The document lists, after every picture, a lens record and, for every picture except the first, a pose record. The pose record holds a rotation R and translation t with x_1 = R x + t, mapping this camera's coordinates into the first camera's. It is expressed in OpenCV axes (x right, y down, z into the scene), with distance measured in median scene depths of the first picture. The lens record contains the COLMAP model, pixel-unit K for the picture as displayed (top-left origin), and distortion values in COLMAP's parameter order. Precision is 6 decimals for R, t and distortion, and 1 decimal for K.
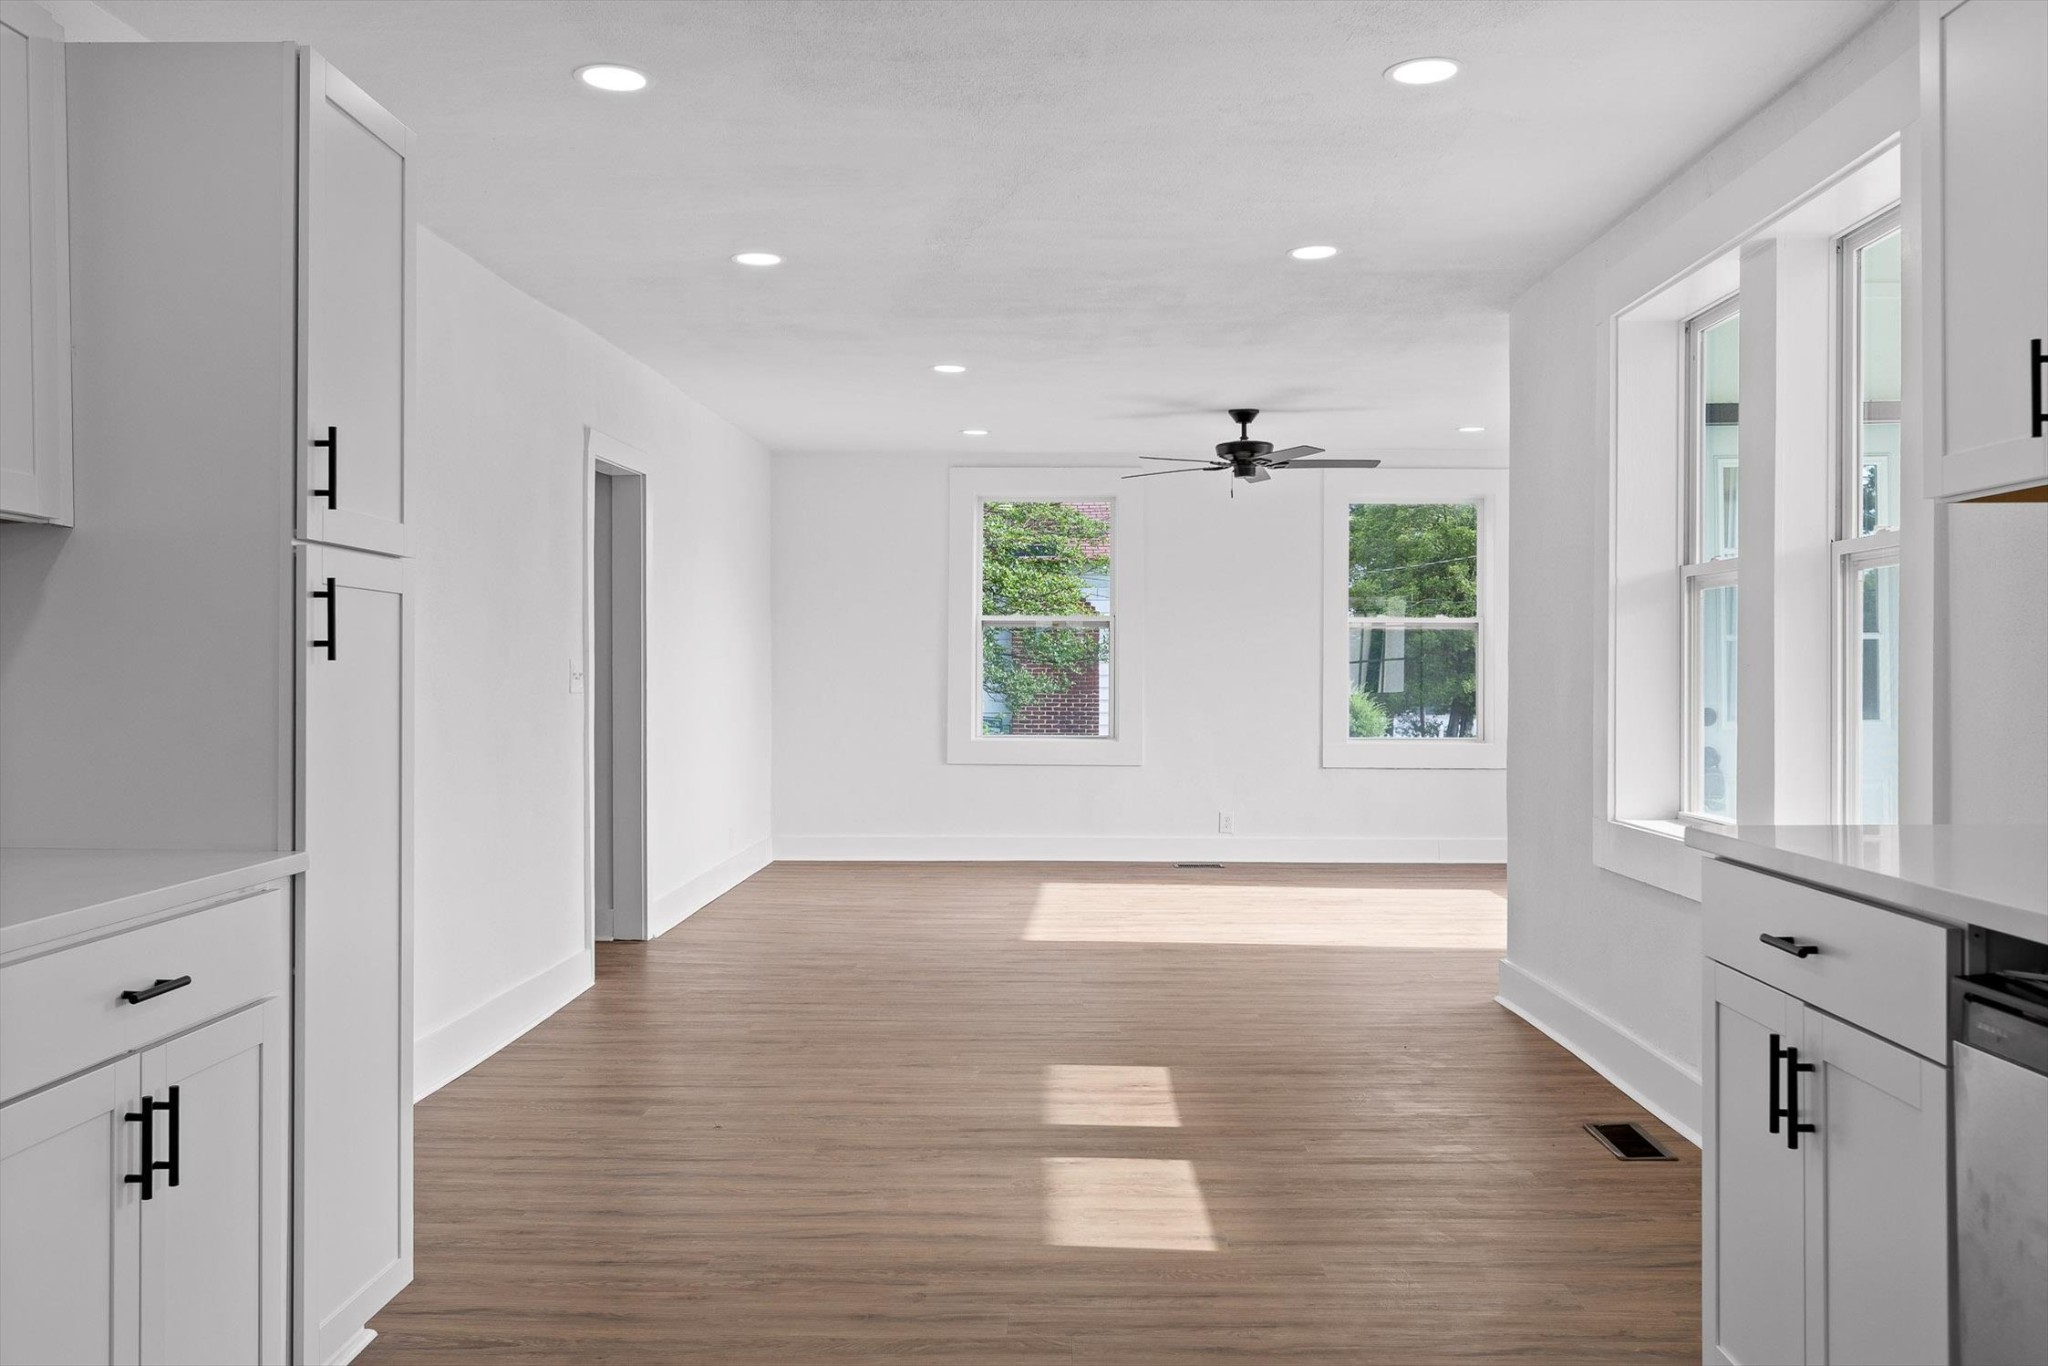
lens RADIAL K [[1759.5, 0, 1024.0], [0, 1759.5, 683.0], [0, 0, 1]] dist [0.000471, 0.001988]
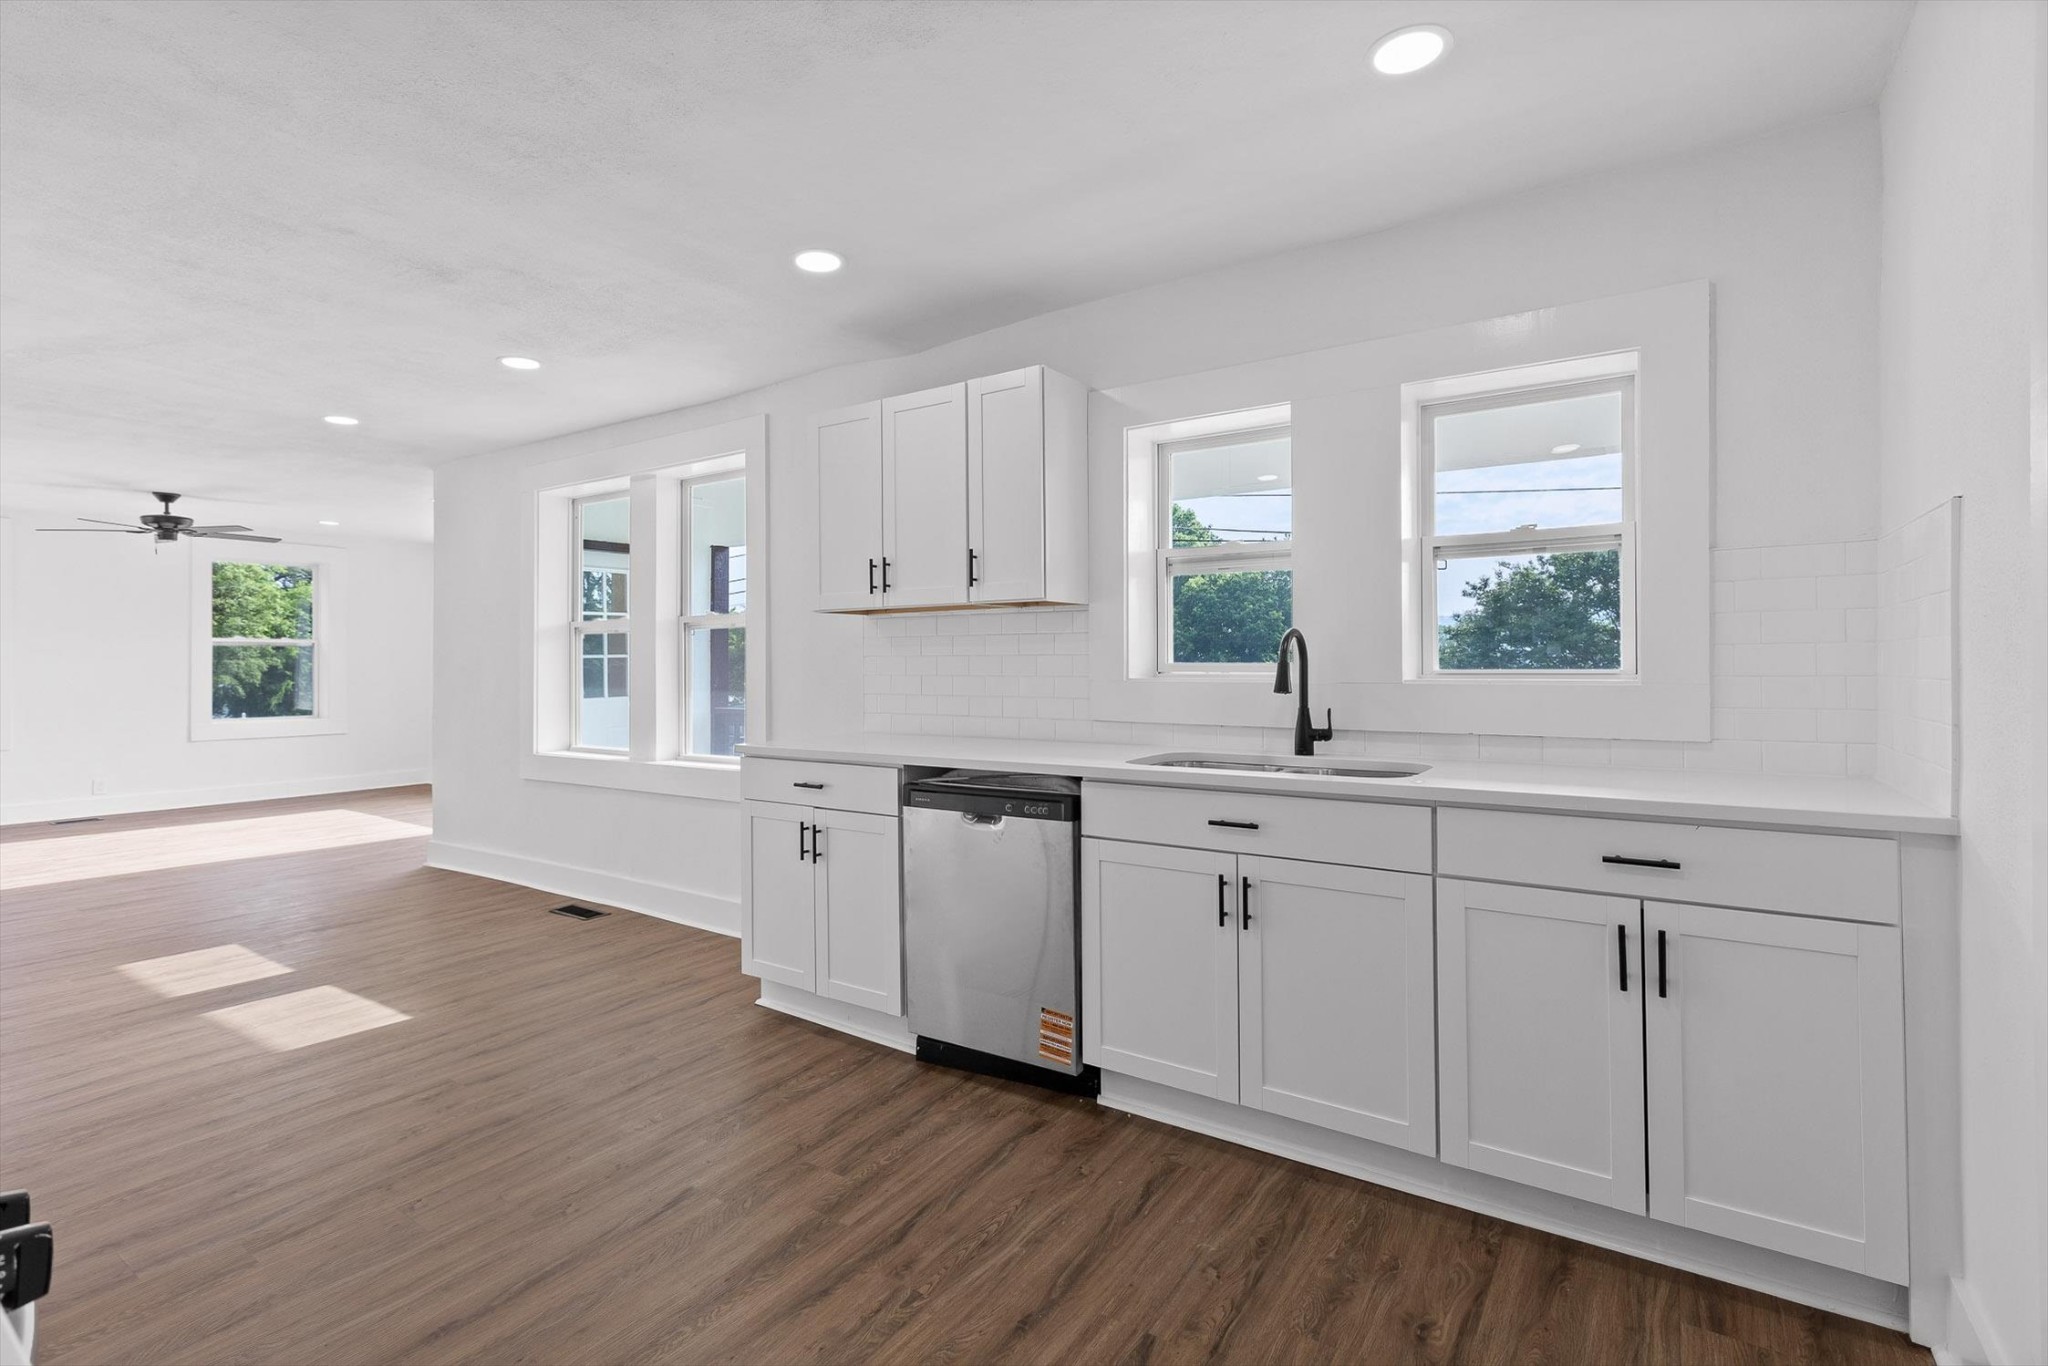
lens RADIAL K [[958.4, 0, 1024.2], [0, 958.4, 670.9], [0, 0, 1]] dist [0.002451, -0.000018]
pose [[0.541473, -0.010486, 0.840652, -0.203644], [0.012859, 0.999909, 0.004189, -0.007075], [-0.840619, 0.008542, 0.541559, -0.007707]]
